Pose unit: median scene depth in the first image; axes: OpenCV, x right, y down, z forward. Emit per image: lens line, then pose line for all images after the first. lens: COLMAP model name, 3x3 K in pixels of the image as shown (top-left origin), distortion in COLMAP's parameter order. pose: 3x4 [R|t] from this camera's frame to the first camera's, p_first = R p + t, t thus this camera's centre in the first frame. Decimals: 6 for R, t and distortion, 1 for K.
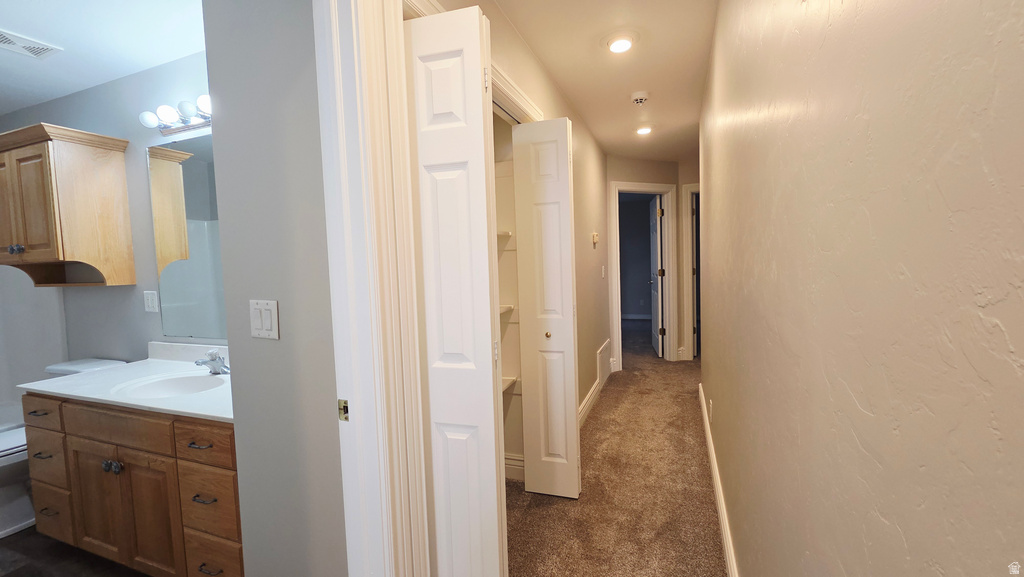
lens RADIAL K [[418.9, 0, 512.0], [0, 418.9, 288.5], [0, 0, 1]] dist [-0.000552, -0.000476]
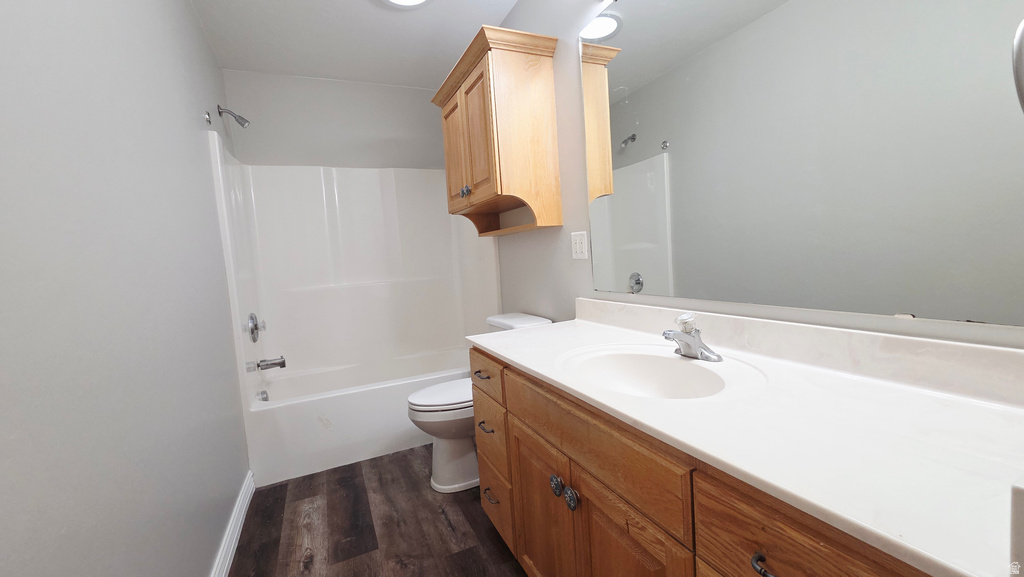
lens RADIAL K [[418.9, 0, 512.0], [0, 418.9, 288.5], [0, 0, 1]] dist [-0.000552, -0.000476]
pose [[0.716405, 0.040234, -0.696523, -0.499944], [-0.000022, 0.998337, 0.057645, 0.079521], [0.697684, -0.041282, 0.715215, 0.438009]]
